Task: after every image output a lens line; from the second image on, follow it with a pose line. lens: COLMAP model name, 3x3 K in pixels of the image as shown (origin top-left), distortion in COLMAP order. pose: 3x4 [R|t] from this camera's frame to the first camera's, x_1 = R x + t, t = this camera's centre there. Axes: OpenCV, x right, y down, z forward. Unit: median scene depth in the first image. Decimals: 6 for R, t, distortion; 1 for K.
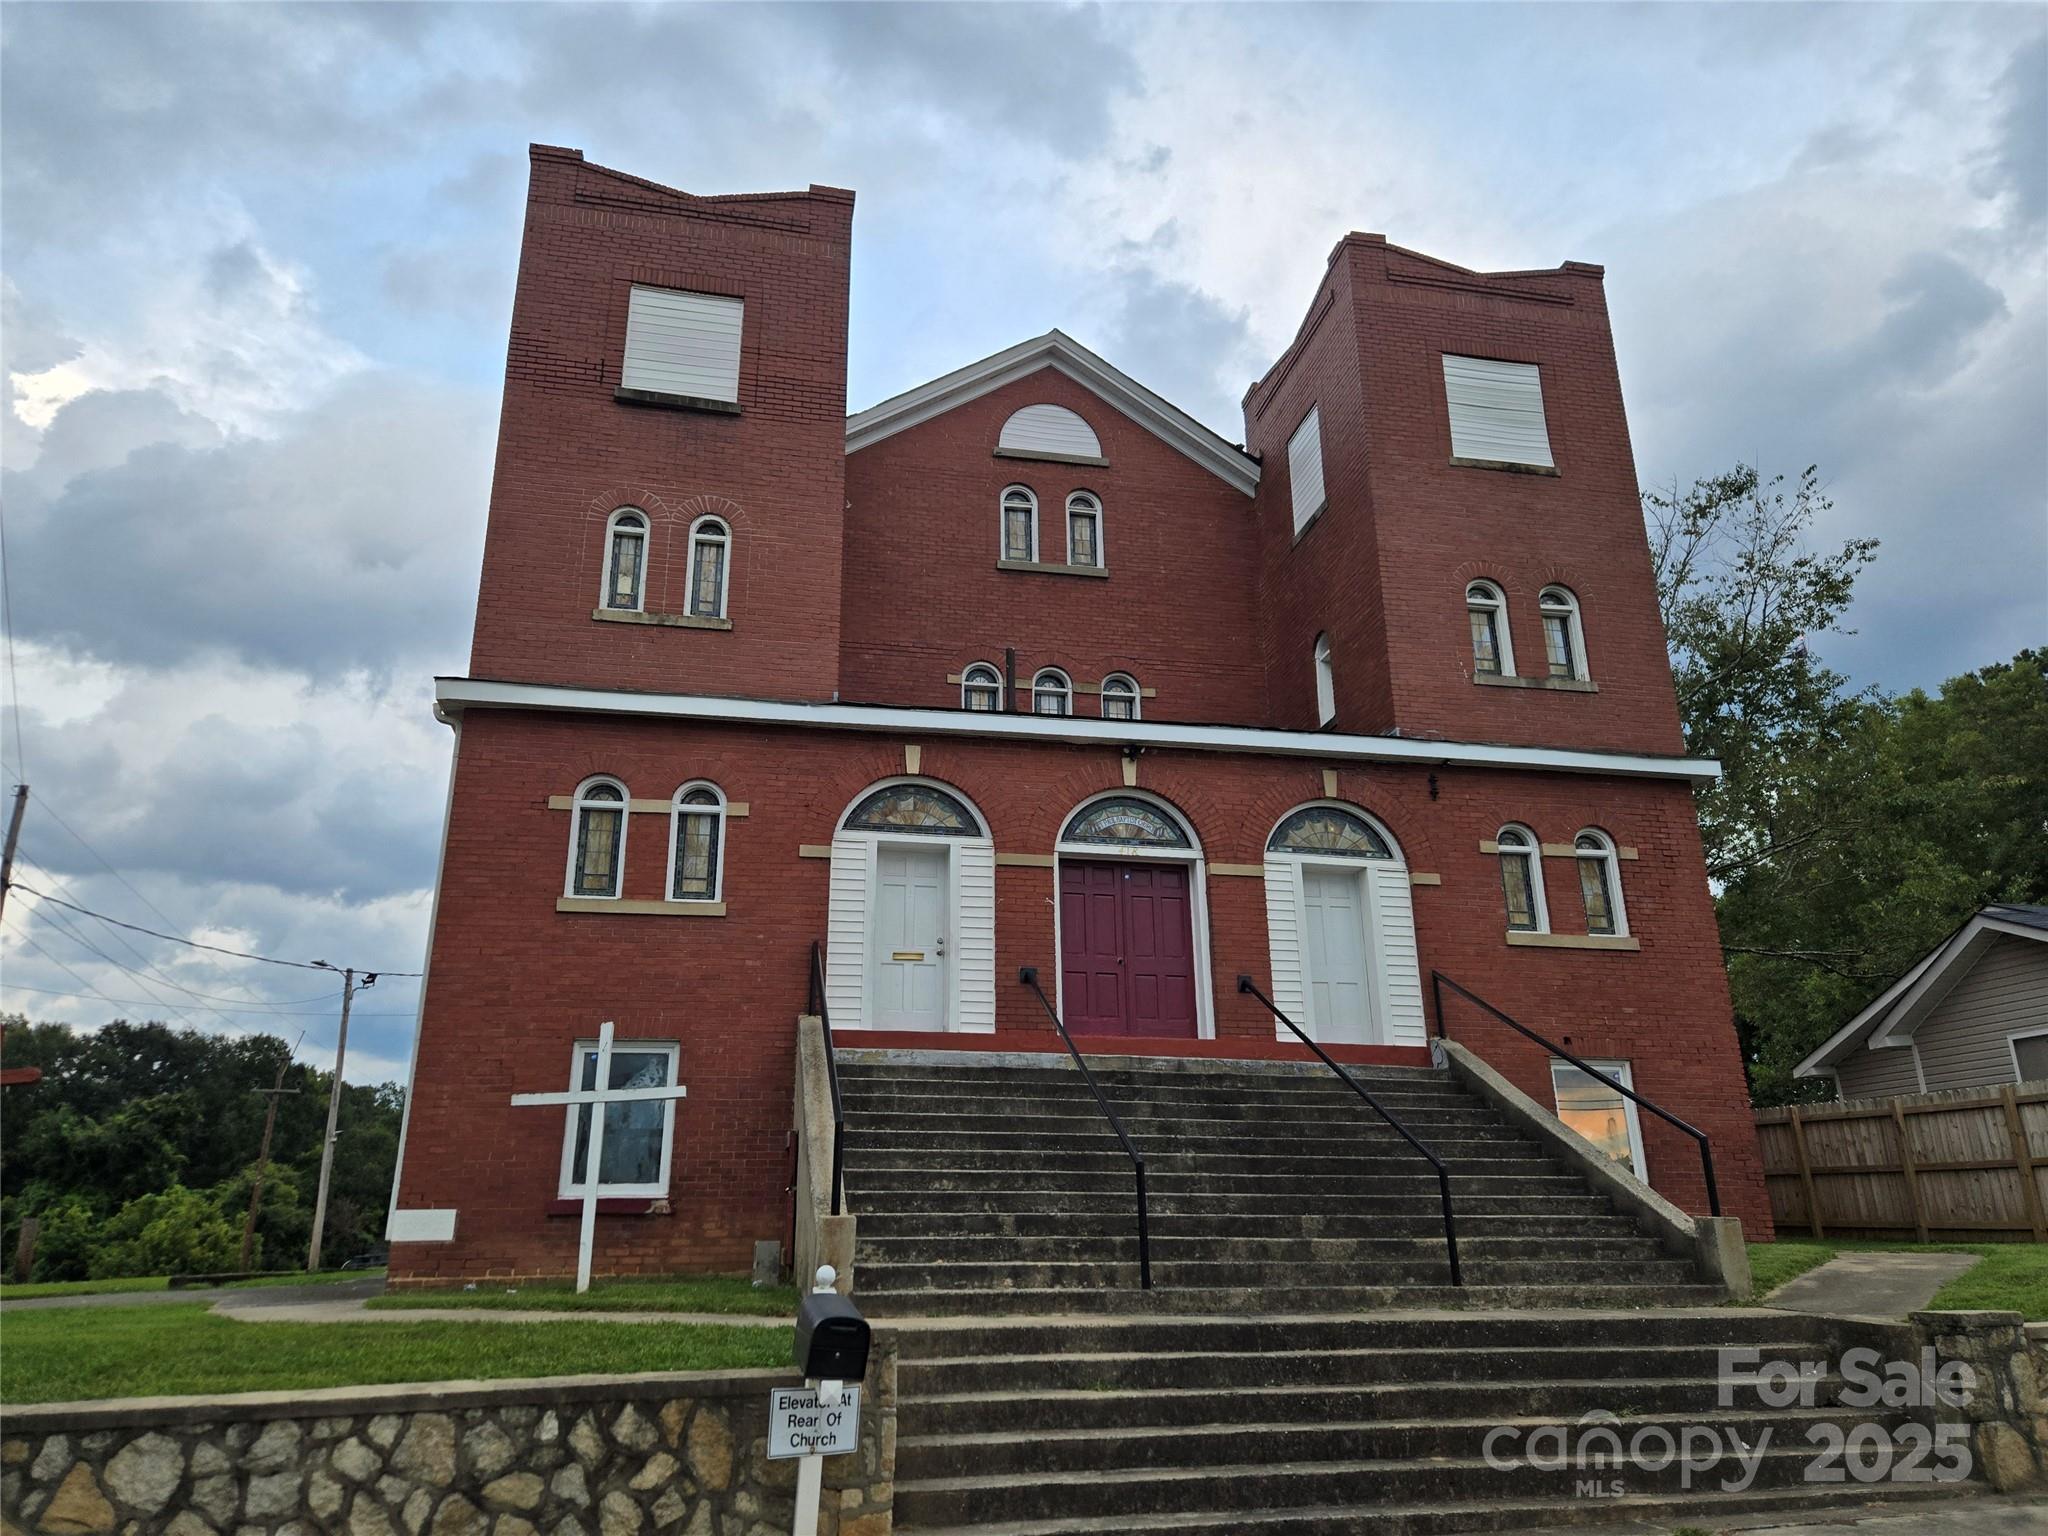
lens RADIAL K [[1398.6, 0, 1017.1], [0, 1398.6, 727.9], [0, 0, 1]] dist [0.073842, -0.056753]
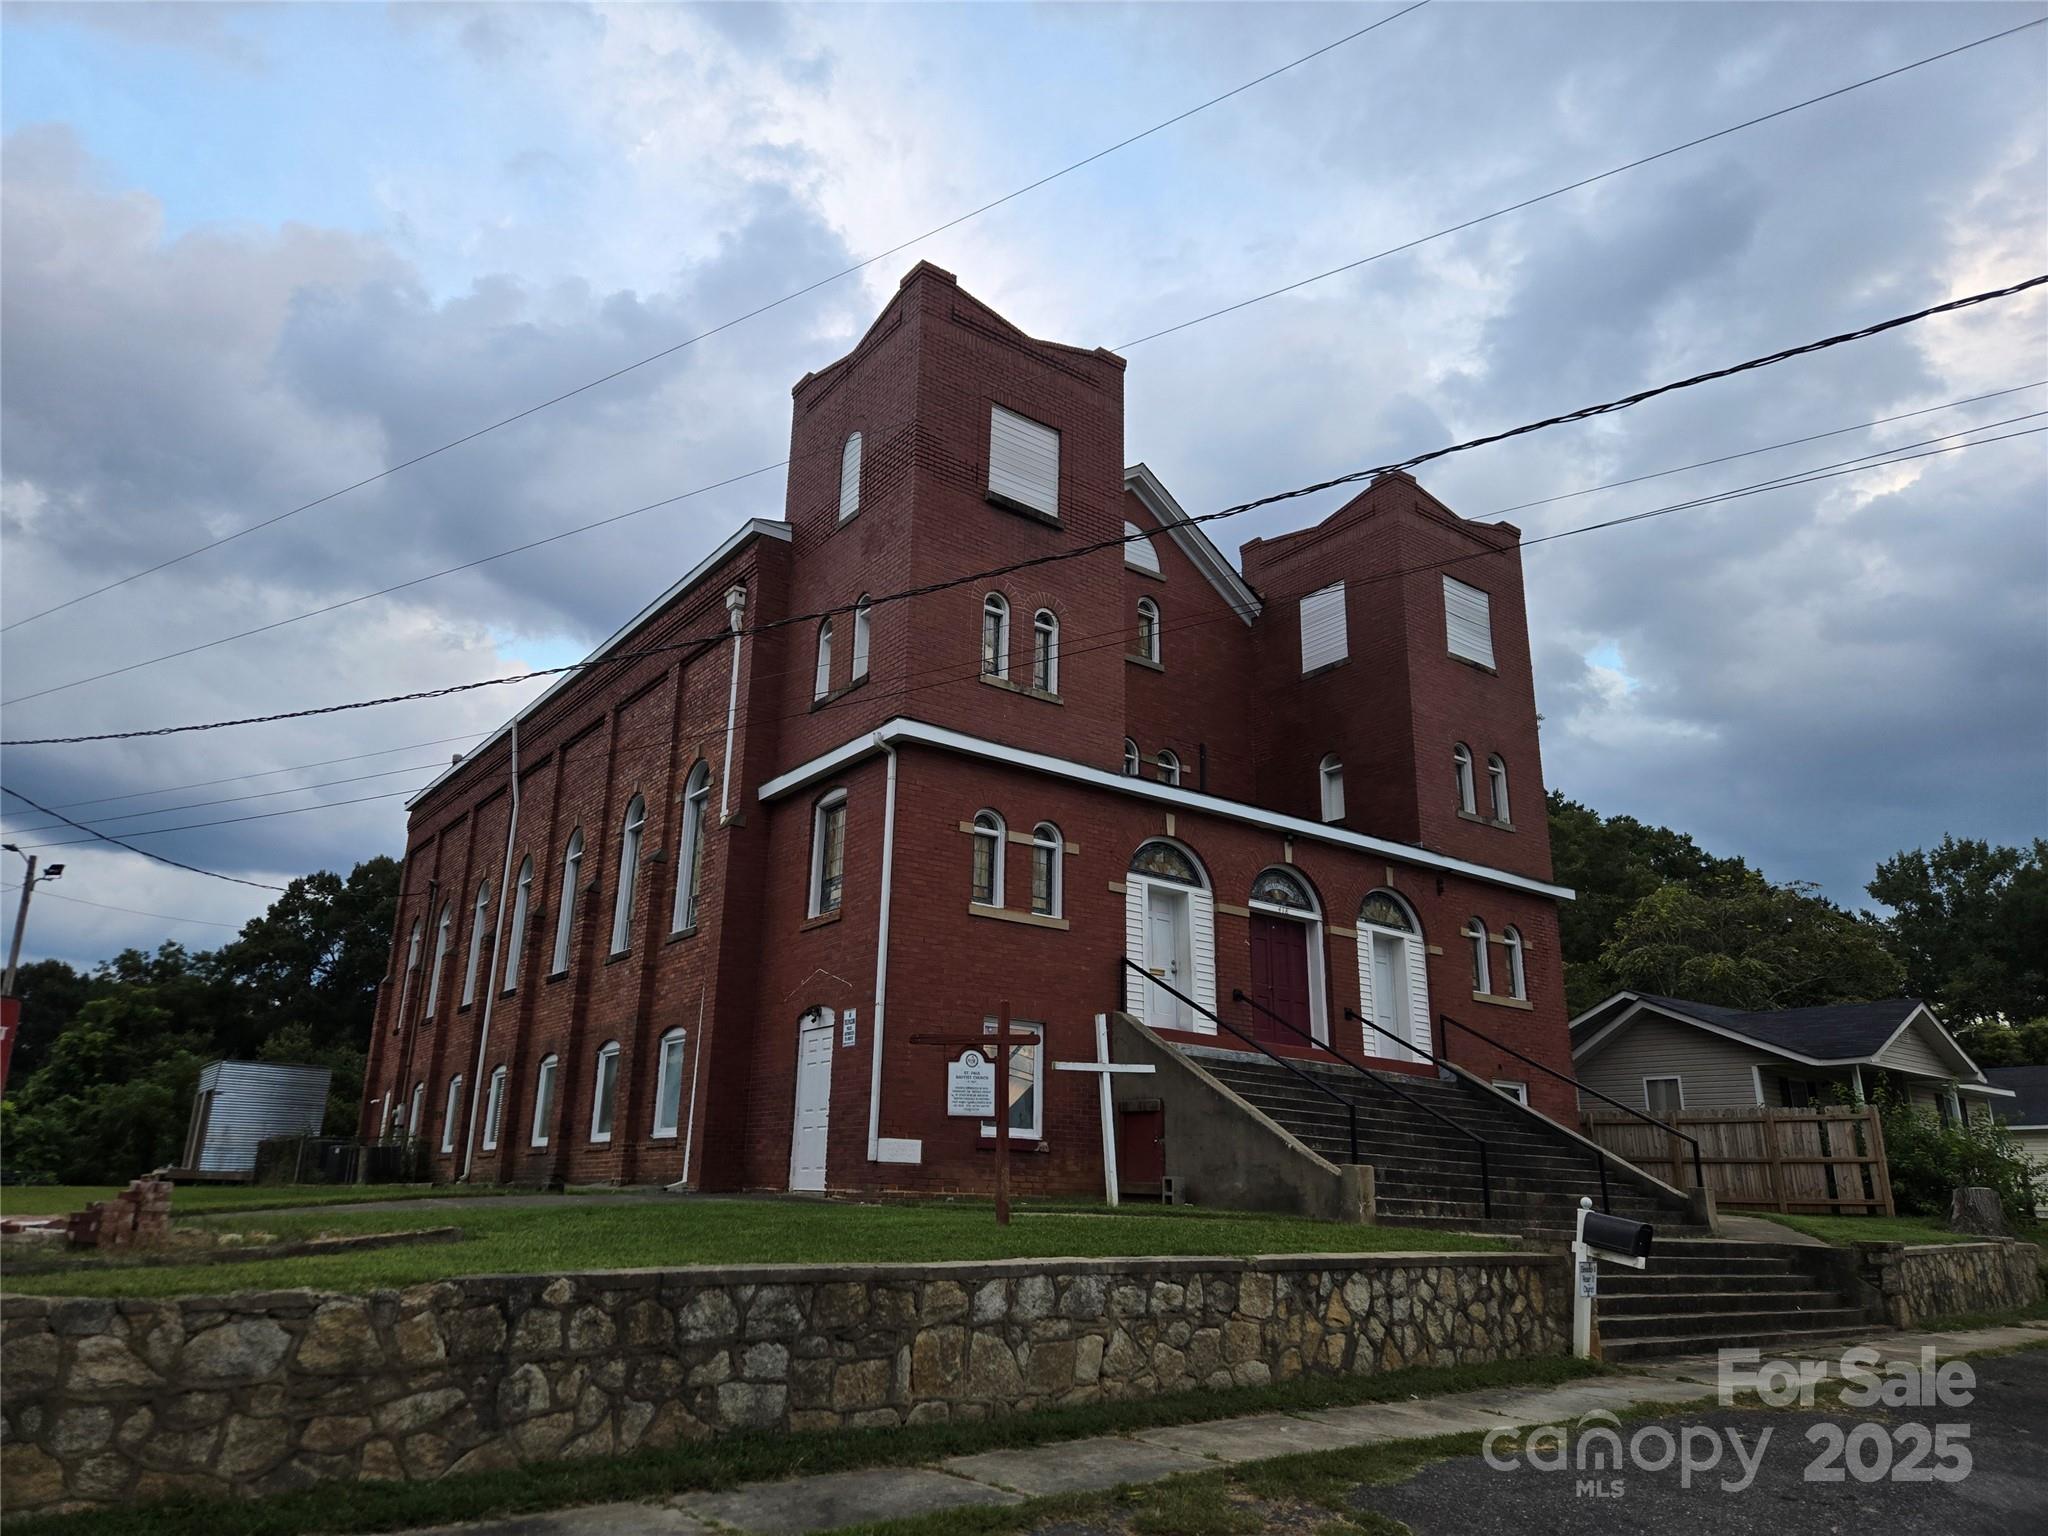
lens RADIAL K [[1398.6, 0, 1017.1], [0, 1398.6, 727.9], [0, 0, 1]] dist [0.073842, -0.056753]
pose [[0.901736, 0.167486, 0.398523, -0.760378], [-0.178884, 0.983832, -0.008712, -0.030962], [-0.393539, -0.063433, 0.917117, -0.163132]]
